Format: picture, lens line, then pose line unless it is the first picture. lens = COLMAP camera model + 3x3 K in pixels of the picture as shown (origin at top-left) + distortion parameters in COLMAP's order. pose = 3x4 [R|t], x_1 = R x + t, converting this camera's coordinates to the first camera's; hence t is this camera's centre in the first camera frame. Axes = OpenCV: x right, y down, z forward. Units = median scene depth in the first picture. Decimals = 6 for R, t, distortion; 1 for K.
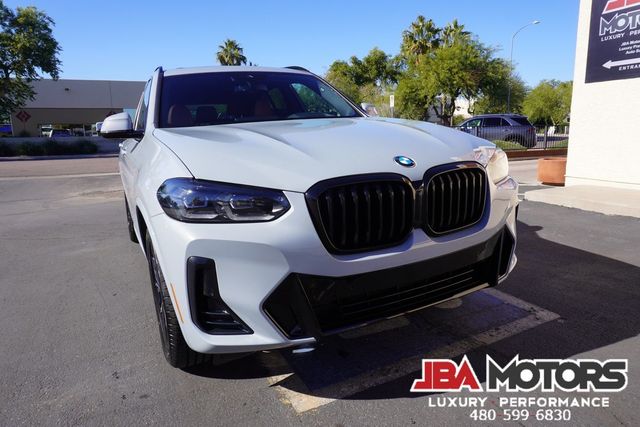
lens RADIAL K [[427.0, 0, 319.5], [0, 427.0, 211.0], [0, 0, 1]] dist [-0.042019, 0.023542]
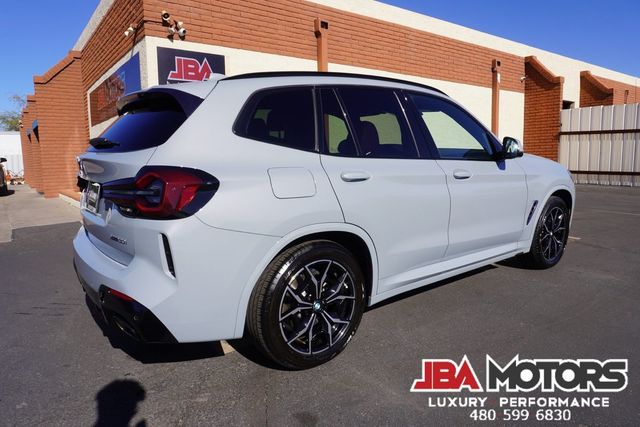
lens RADIAL K [[427.0, 0, 320.5], [0, 427.0, 212.6], [0, 0, 1]] dist [-0.042019, 0.023542]
pose [[-0.205325, -0.093961, 0.974173, -0.155031], [0.204015, 0.969405, 0.136501, -0.029658], [-0.957194, 0.226773, -0.179874, 0.177567]]
